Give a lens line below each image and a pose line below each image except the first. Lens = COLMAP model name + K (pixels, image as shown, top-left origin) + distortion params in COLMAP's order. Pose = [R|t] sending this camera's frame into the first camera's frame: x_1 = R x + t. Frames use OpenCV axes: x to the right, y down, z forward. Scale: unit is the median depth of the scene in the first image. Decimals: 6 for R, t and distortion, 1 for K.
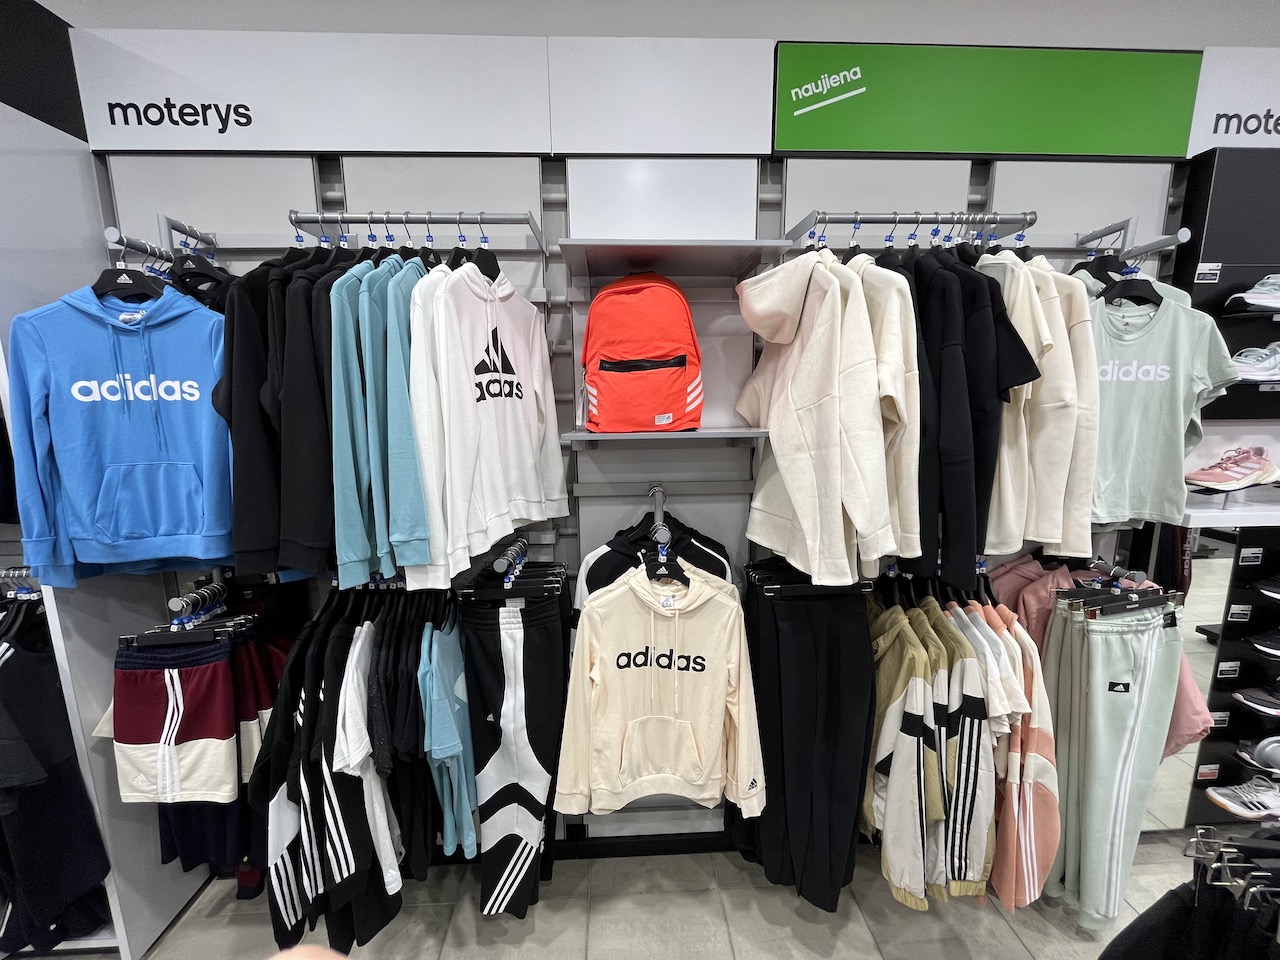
lens RADIAL K [[516.5, 0, 639.7], [0, 516.5, 476.7], [0, 0, 1]] dist [-0.002662, 0.000201]
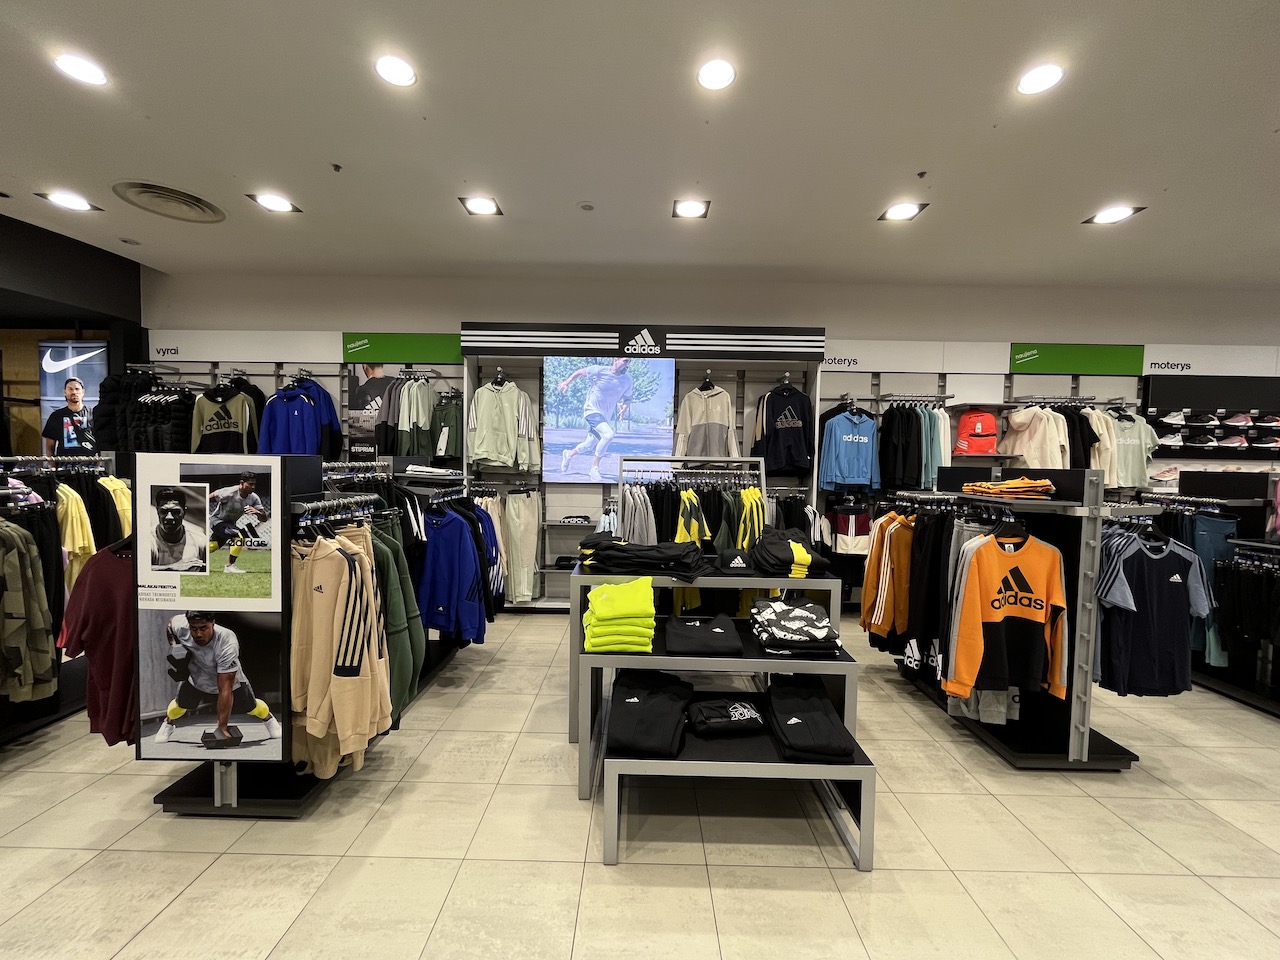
lens RADIAL K [[516.5, 0, 636.9], [0, 516.5, 480.8], [0, 0, 1]] dist [-0.002662, 0.000201]
pose [[0.997960, 0.031316, -0.055629, -1.984381], [-0.037745, 0.992230, -0.118556, 0.554800], [0.051485, 0.120414, 0.991388, -2.392945]]
